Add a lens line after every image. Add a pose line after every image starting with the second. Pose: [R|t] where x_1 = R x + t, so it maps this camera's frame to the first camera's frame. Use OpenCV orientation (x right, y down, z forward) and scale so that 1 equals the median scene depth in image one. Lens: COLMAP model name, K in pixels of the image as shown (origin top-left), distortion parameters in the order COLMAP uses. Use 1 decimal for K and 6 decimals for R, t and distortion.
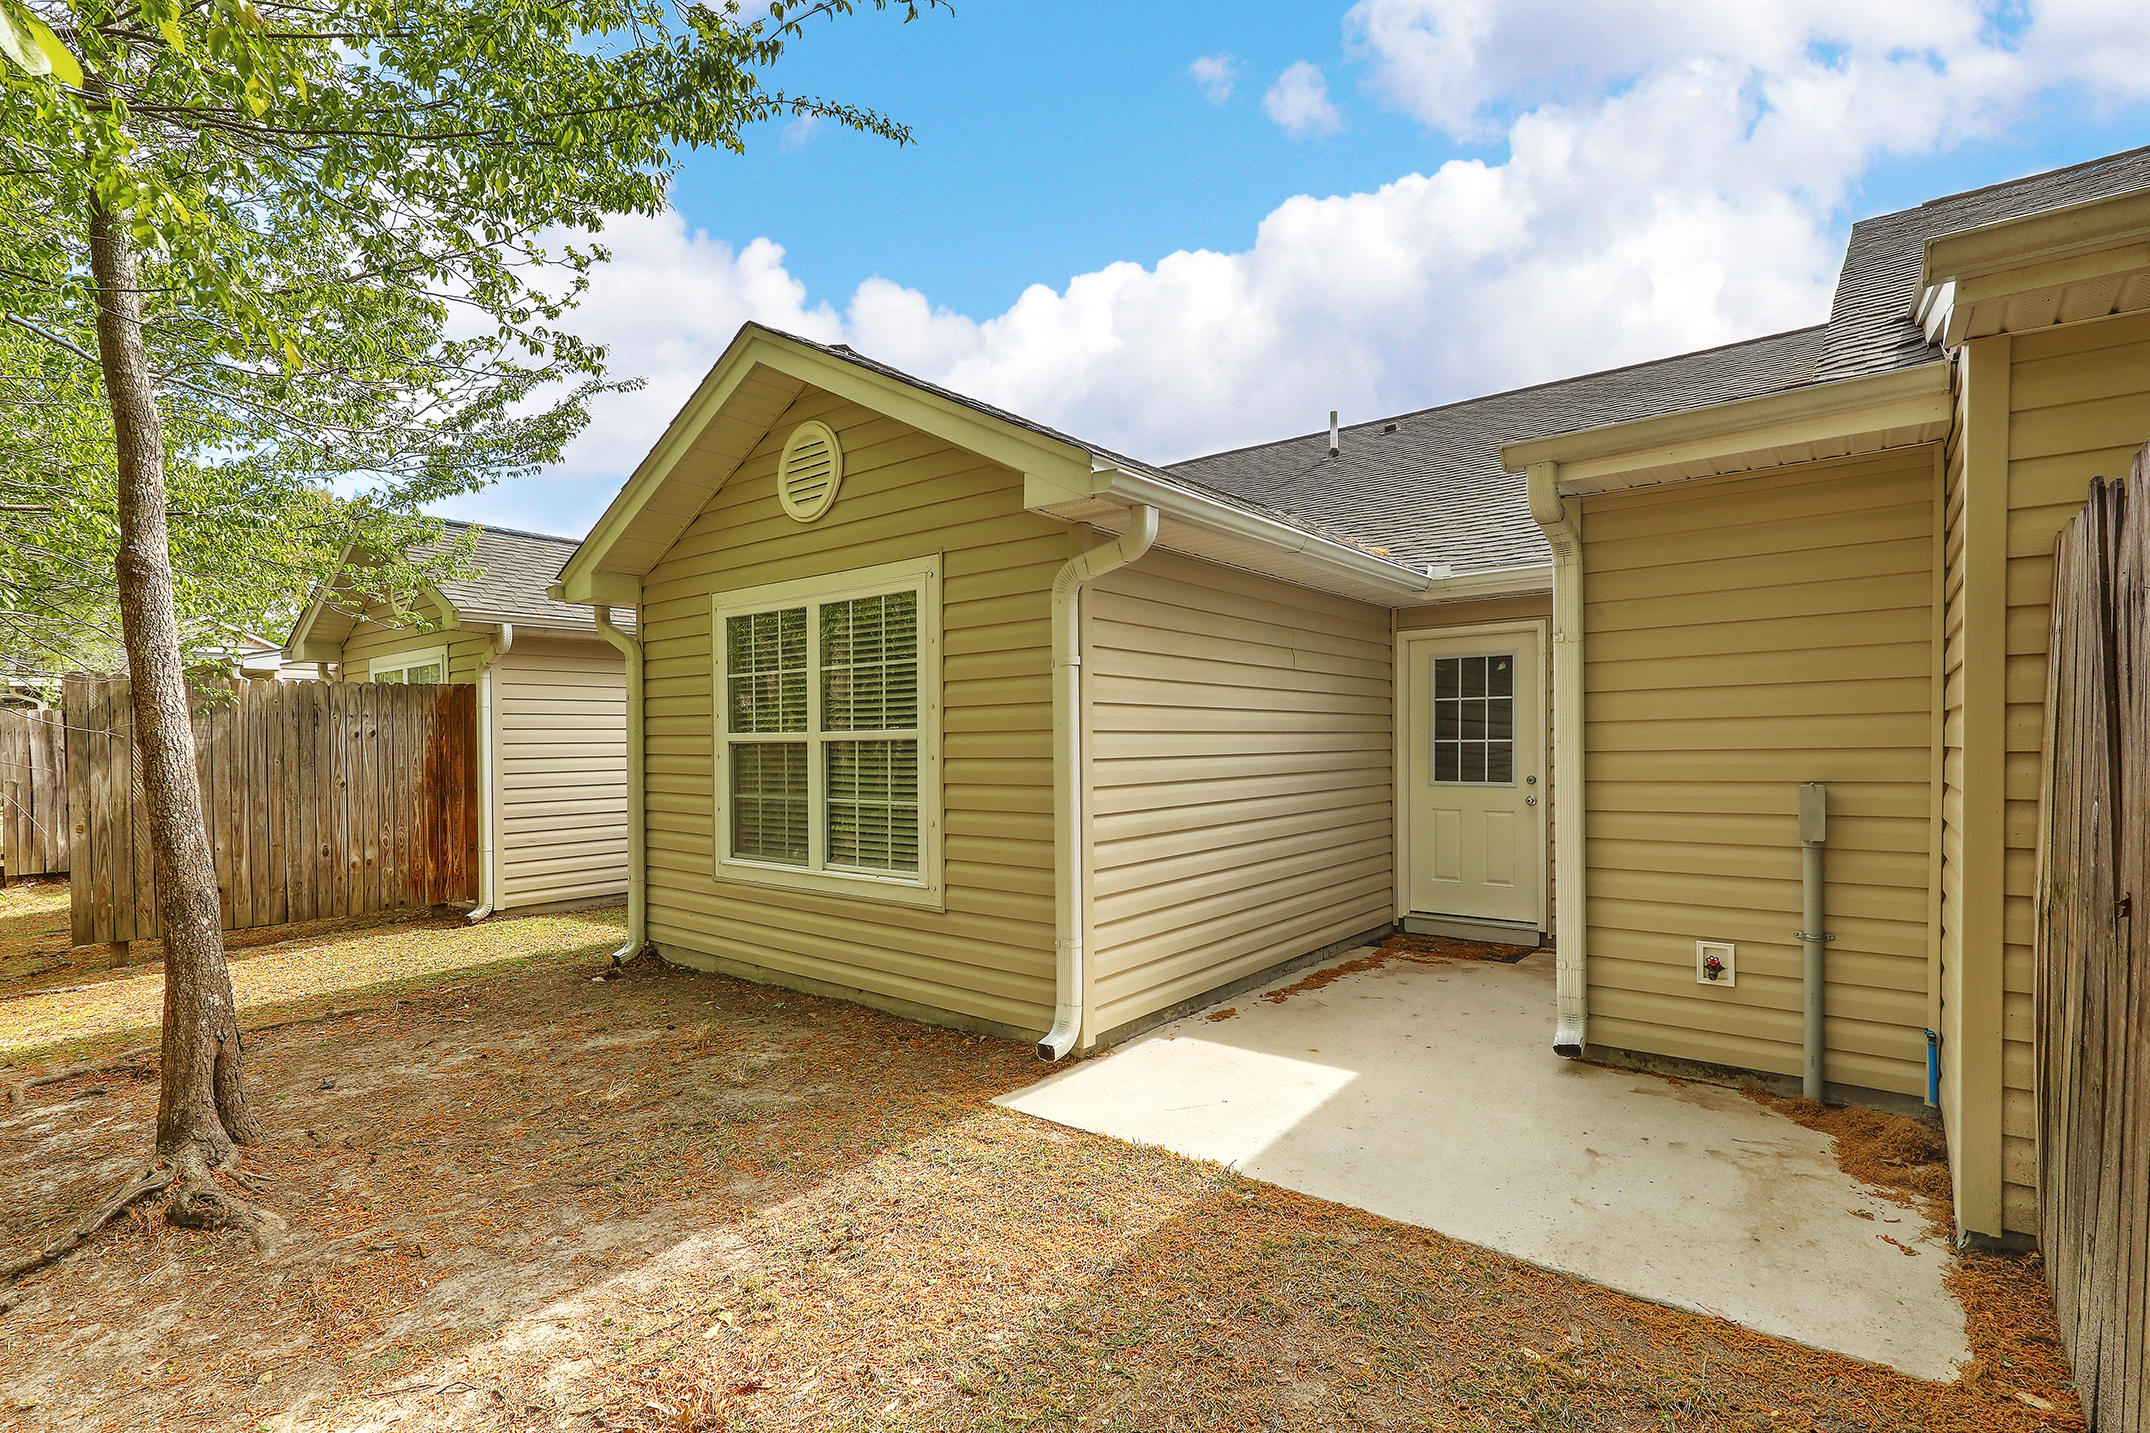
lens RADIAL K [[972.4, 0, 1092.3], [0, 972.4, 734.5], [0, 0, 1]] dist [-0.002118, -0.000554]
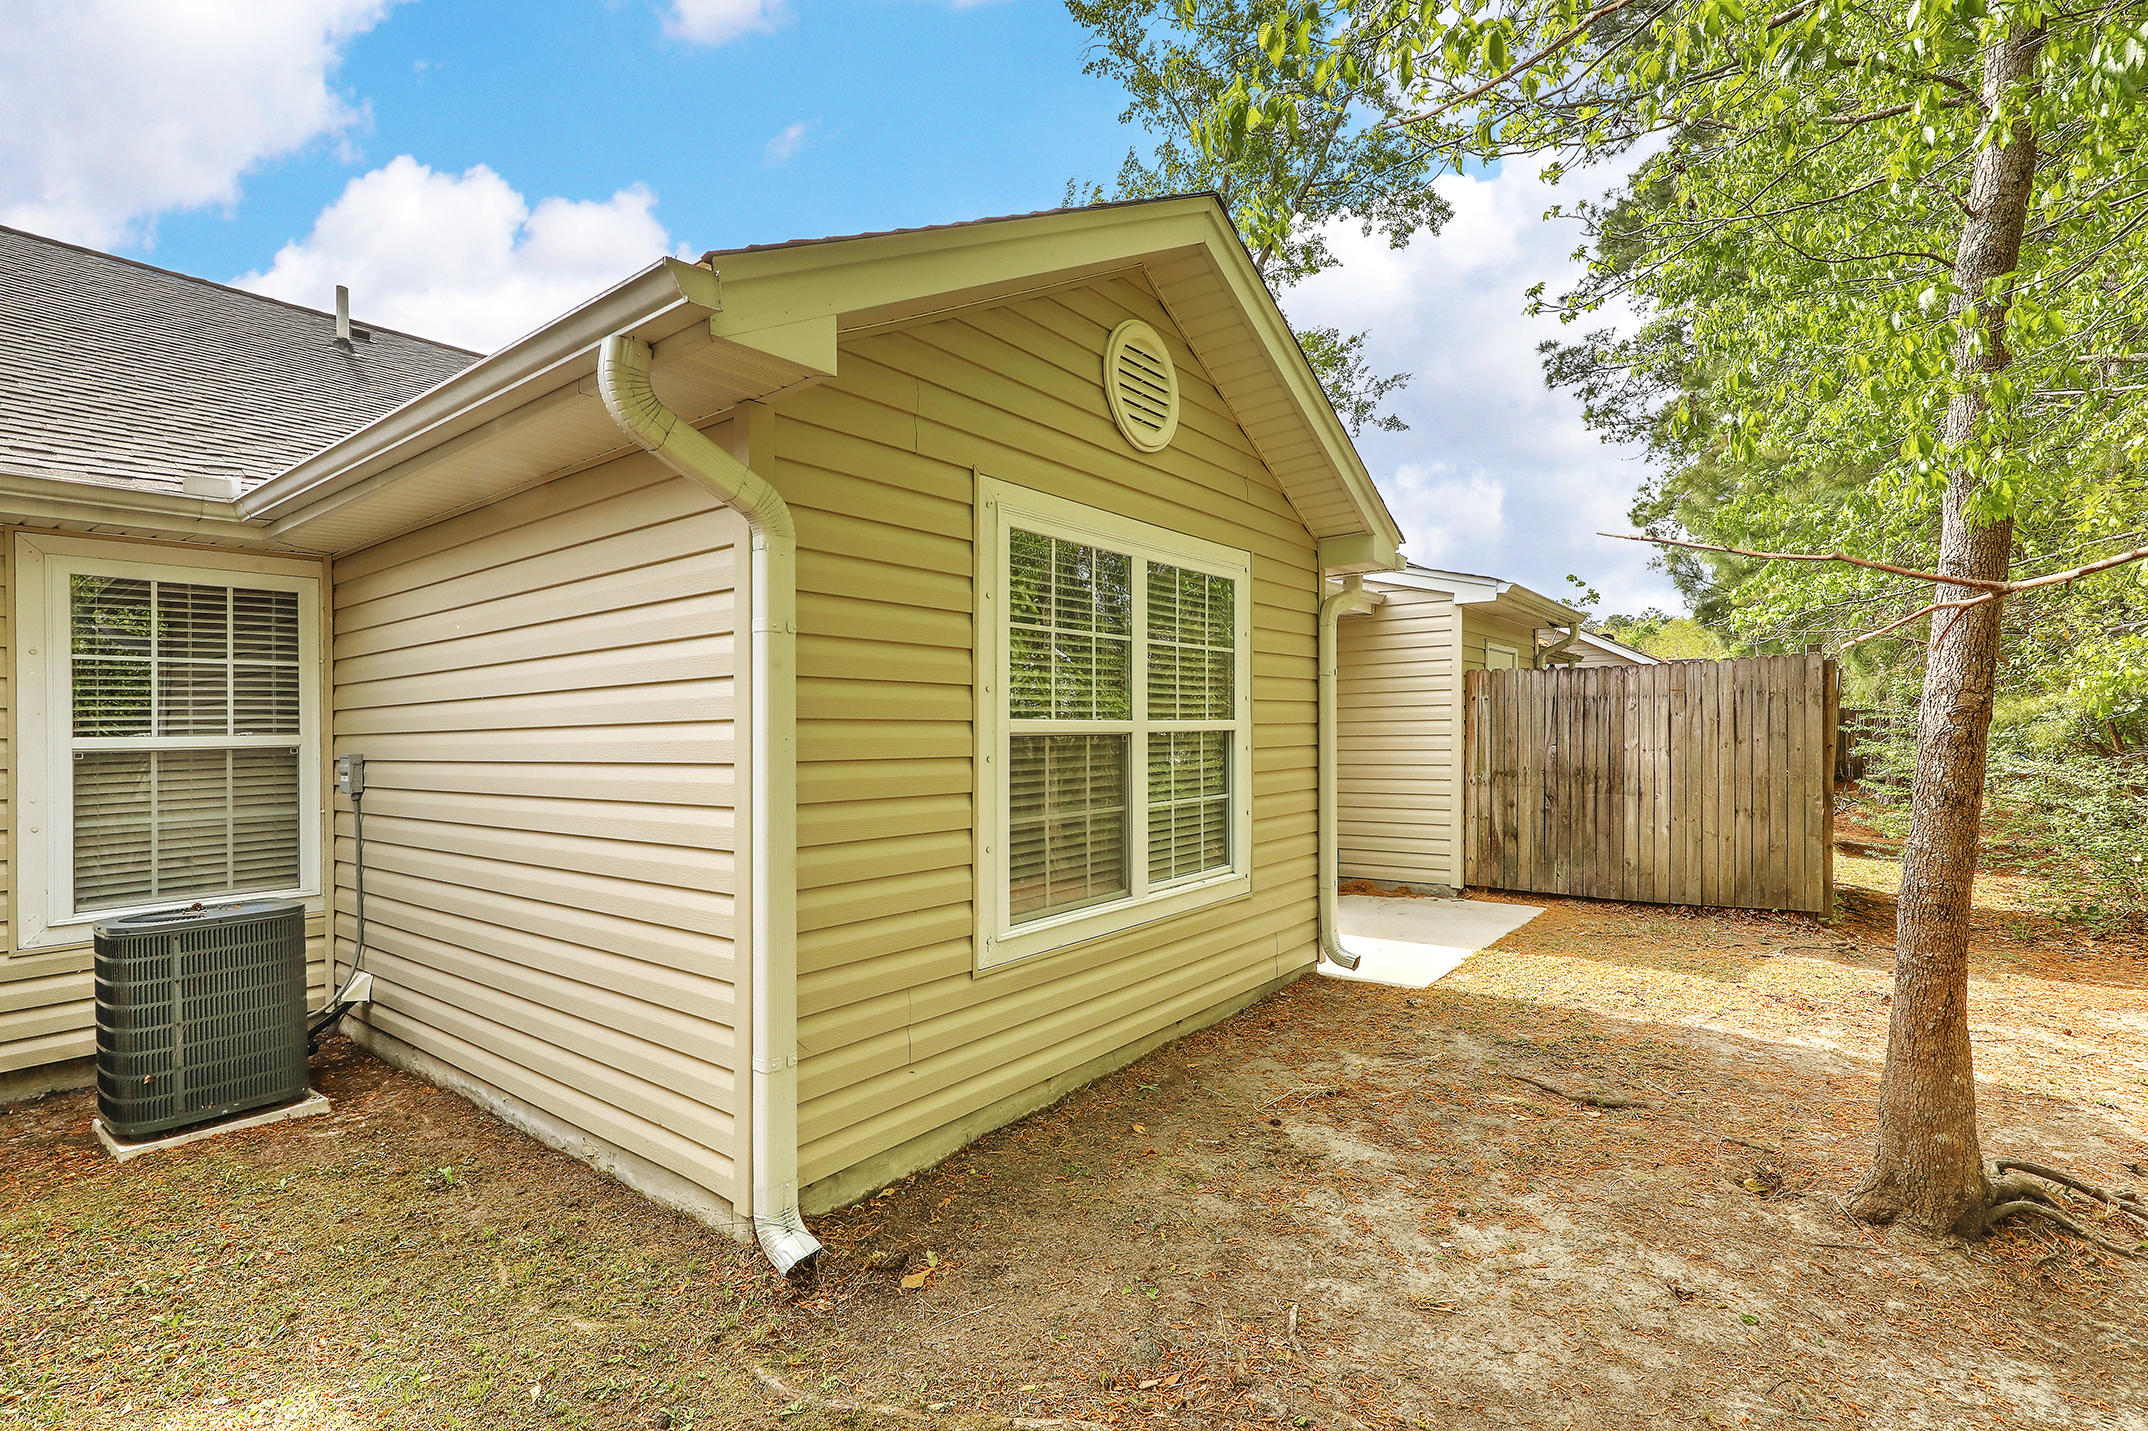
lens RADIAL K [[971.5, 0, 1088.3], [0, 971.5, 719.9], [0, 0, 1]] dist [-0.002118, -0.000554]
pose [[0.008010, 0.015984, 0.999840, -1.084269], [-0.000915, 0.999872, -0.015978, 0.009437], [-0.999967, -0.000787, 0.008024, 1.052633]]
